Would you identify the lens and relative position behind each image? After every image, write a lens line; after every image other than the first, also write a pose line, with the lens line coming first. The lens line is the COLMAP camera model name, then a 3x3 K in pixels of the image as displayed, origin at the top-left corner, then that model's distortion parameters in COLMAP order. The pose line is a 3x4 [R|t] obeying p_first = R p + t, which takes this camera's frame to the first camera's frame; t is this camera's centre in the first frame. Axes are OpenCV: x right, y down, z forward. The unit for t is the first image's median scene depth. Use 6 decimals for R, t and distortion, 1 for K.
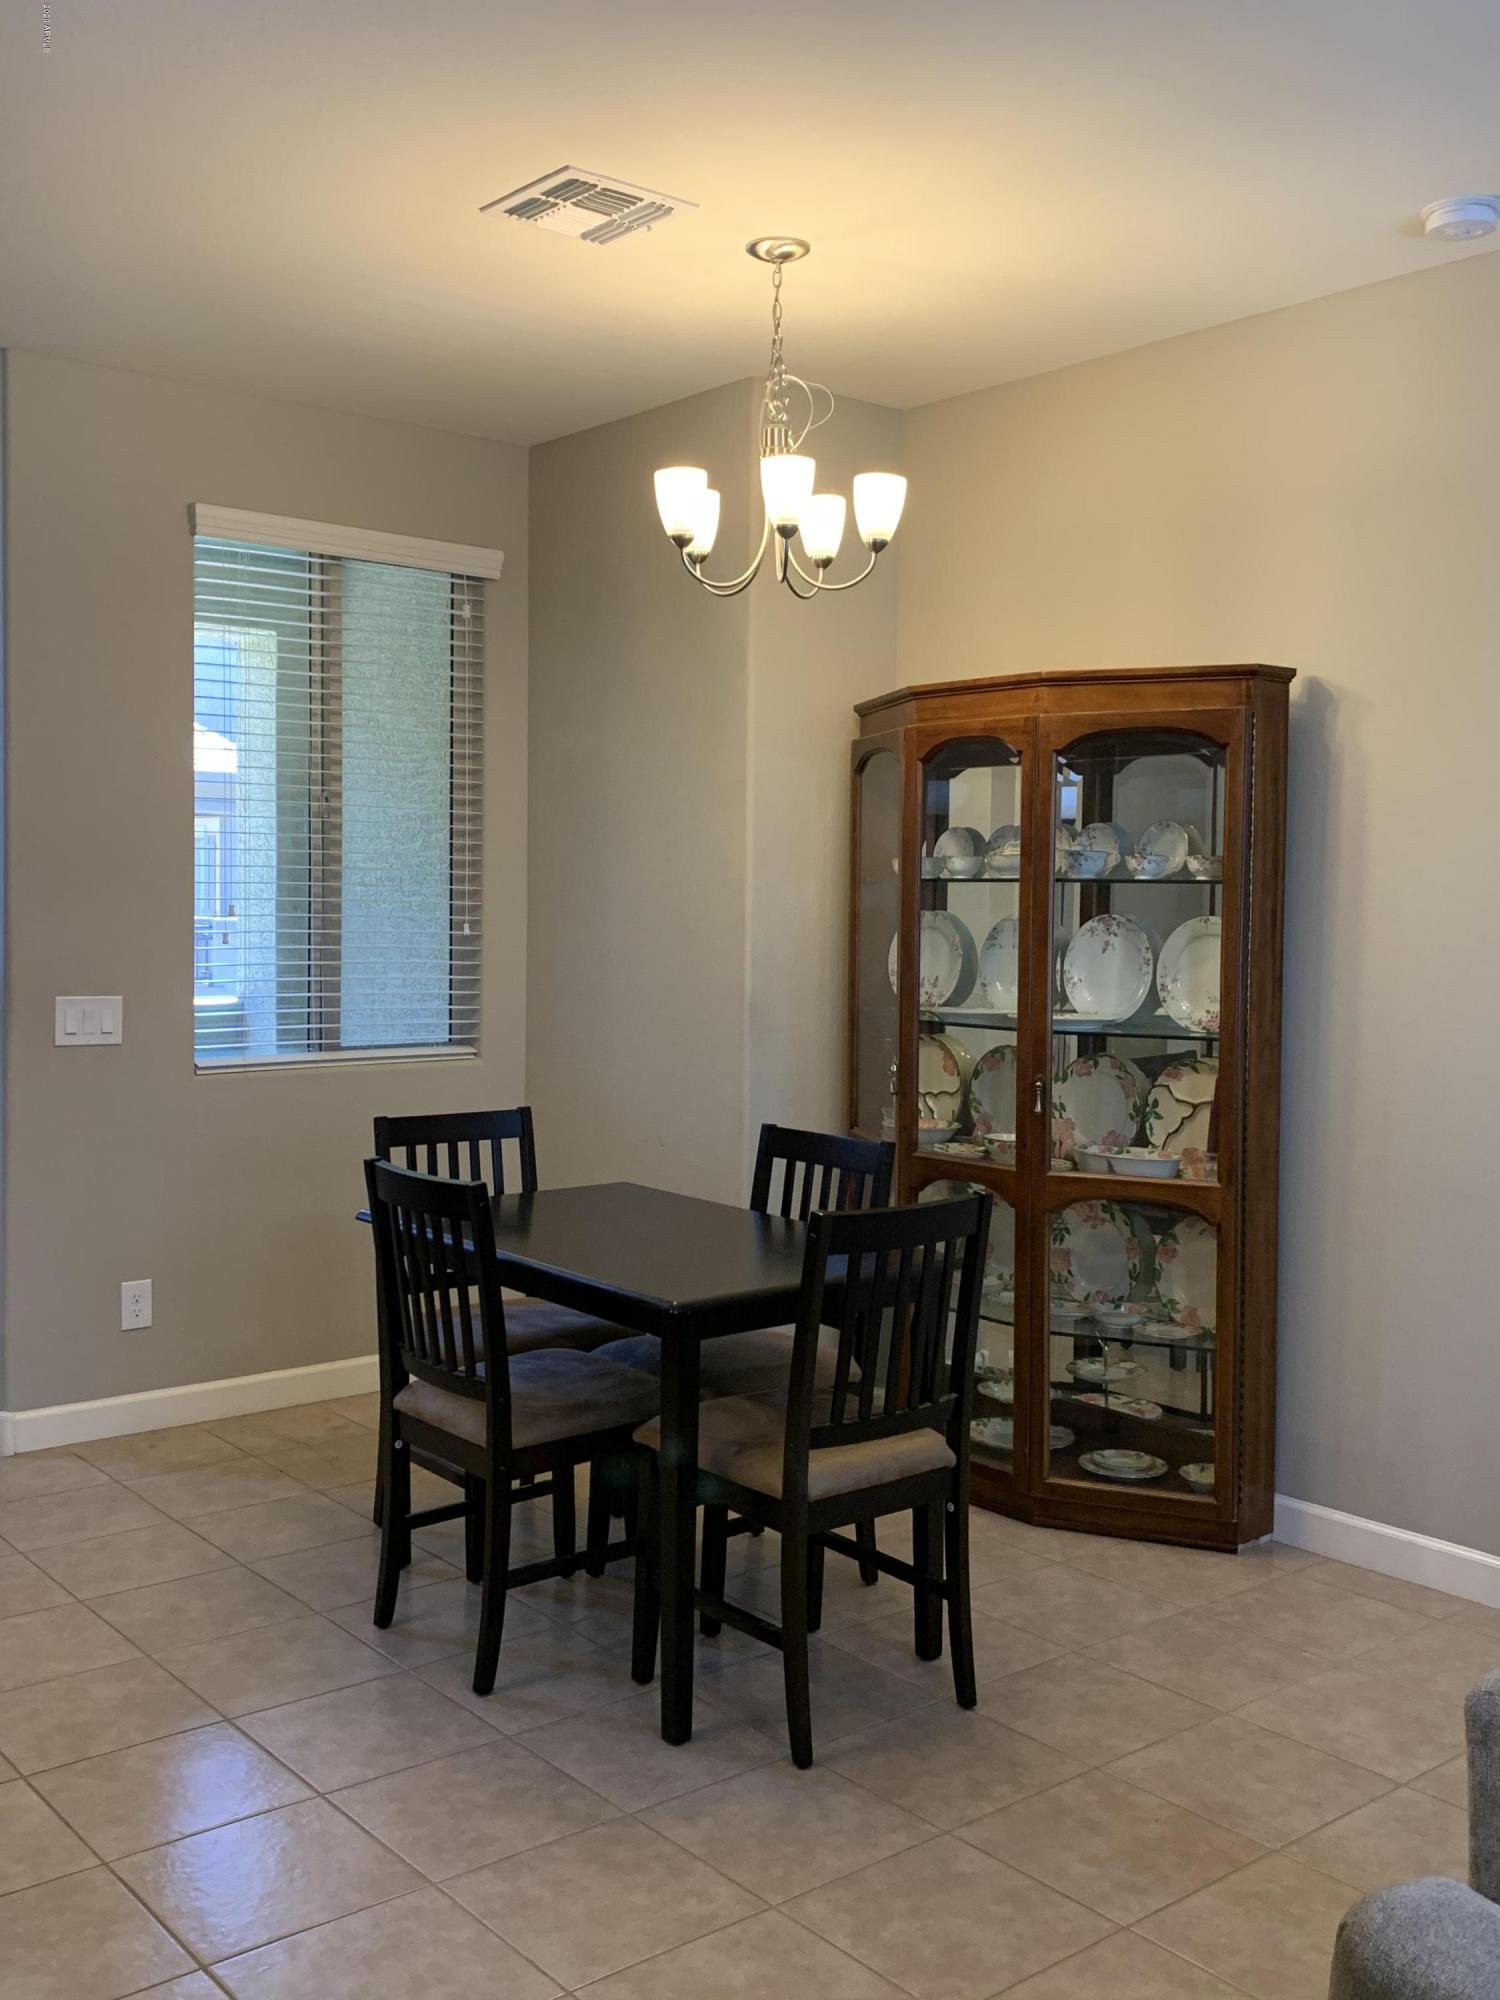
lens RADIAL K [[1920.6, 0, 740.5], [0, 1920.6, 982.1], [0, 0, 1]] dist [0.038679, 0.000000]
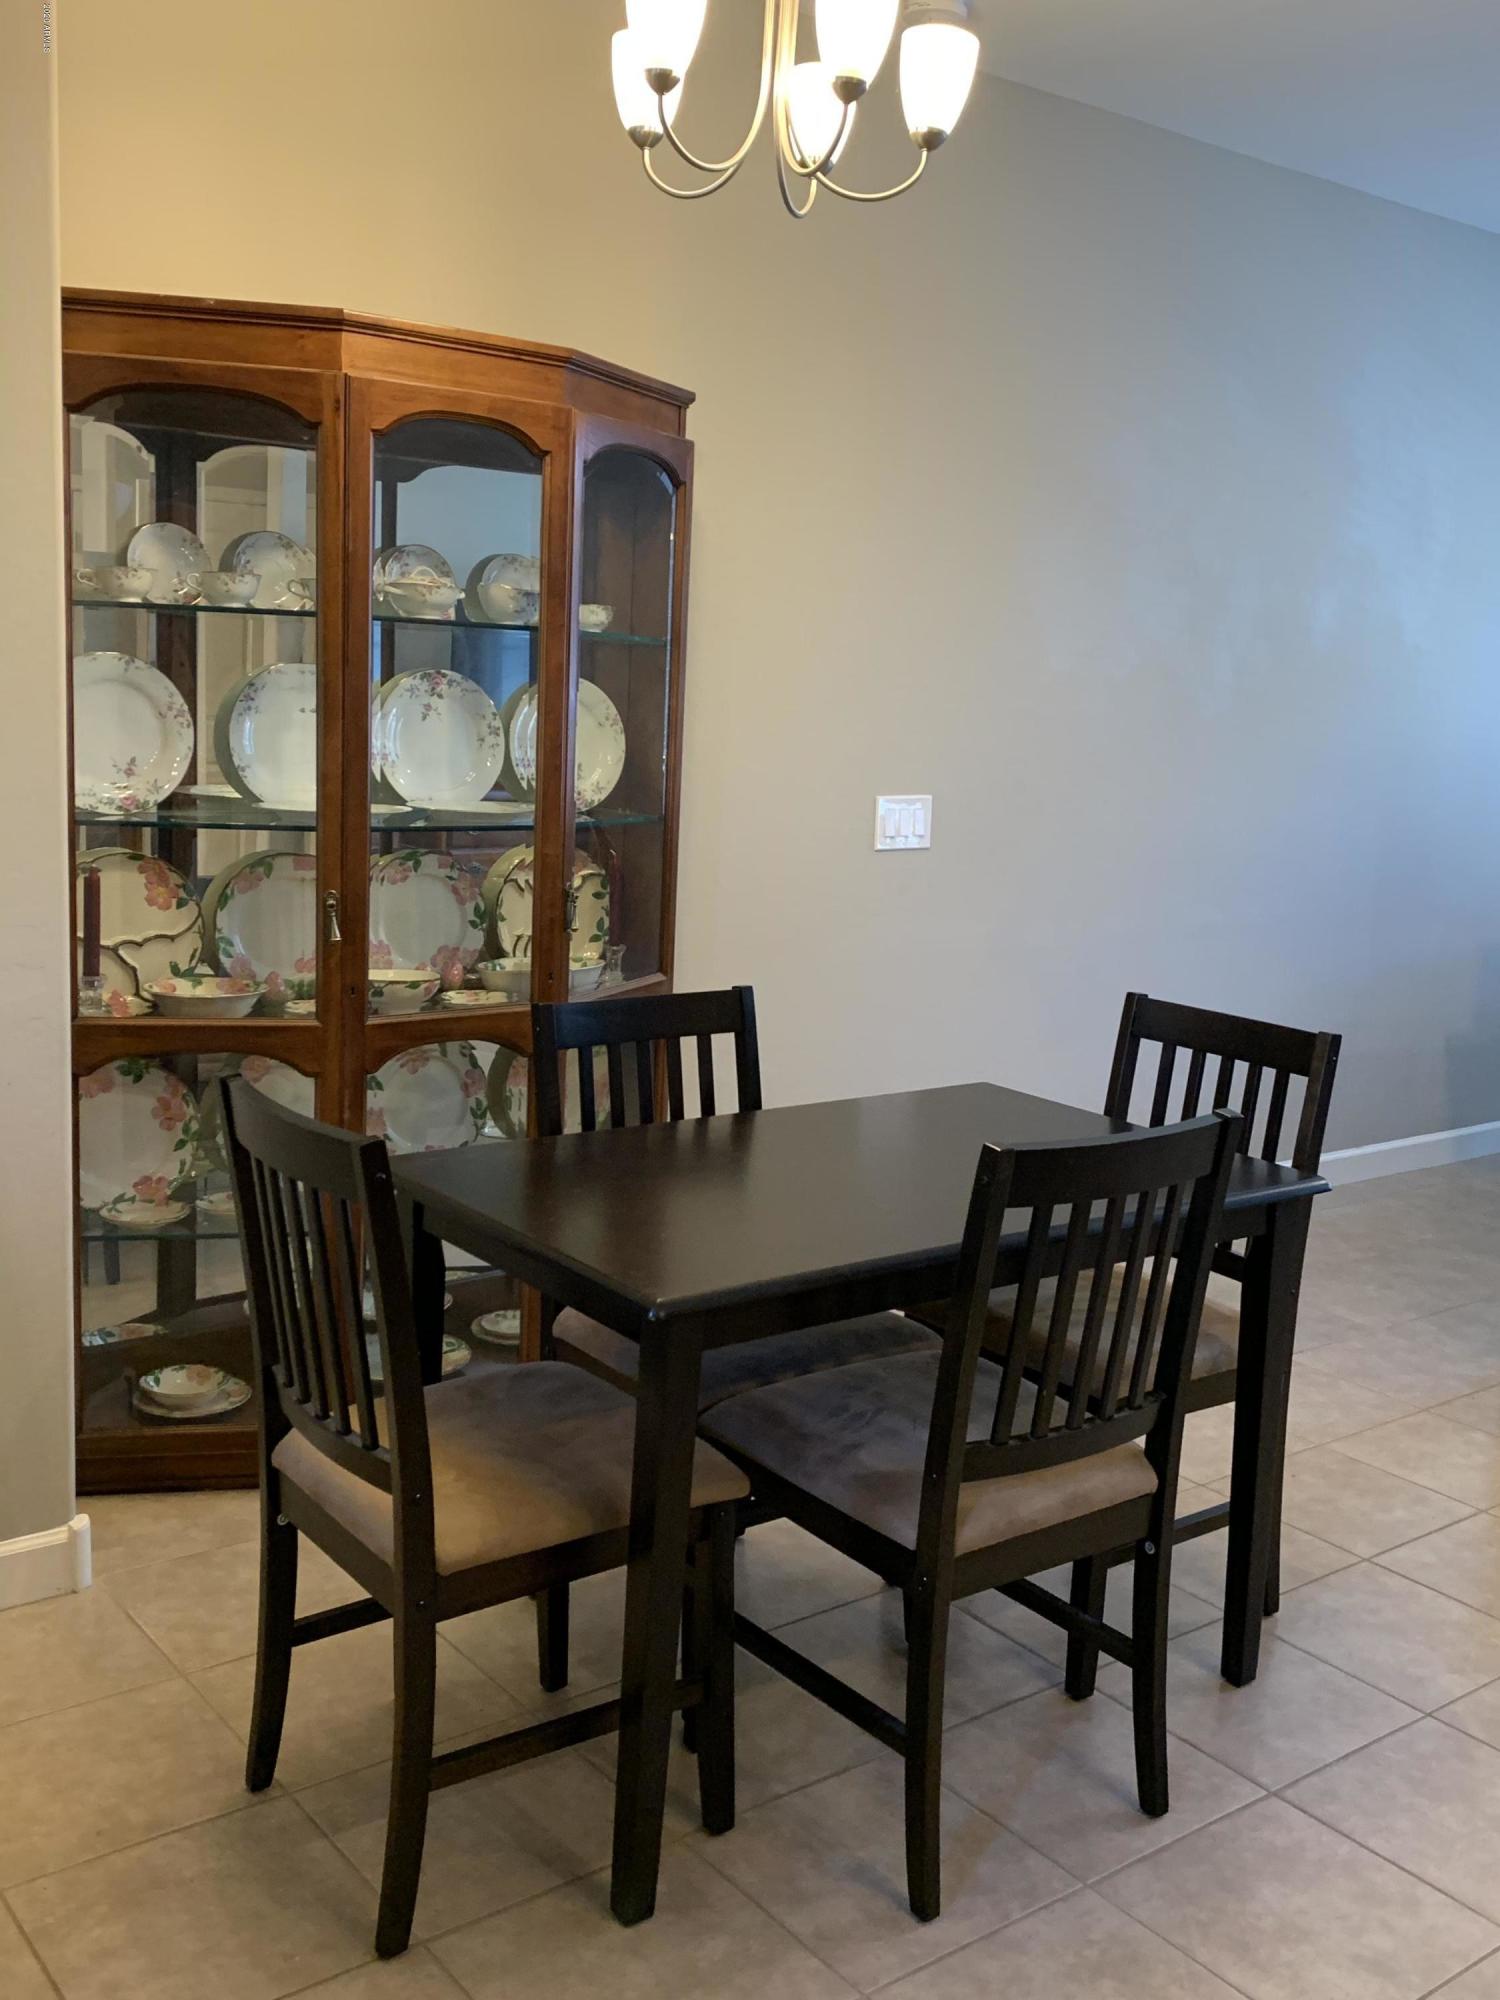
lens RADIAL K [[1920.6, 0, 811.8], [0, 1920.6, 982.3], [0, 0, 1]] dist [0.038679, 0.000000]
pose [[0.015543, -0.163810, 0.986370, -0.657014], [0.001052, 0.986491, 0.163813, -0.041981], [-0.999879, -0.001509, 0.015506, 0.929259]]
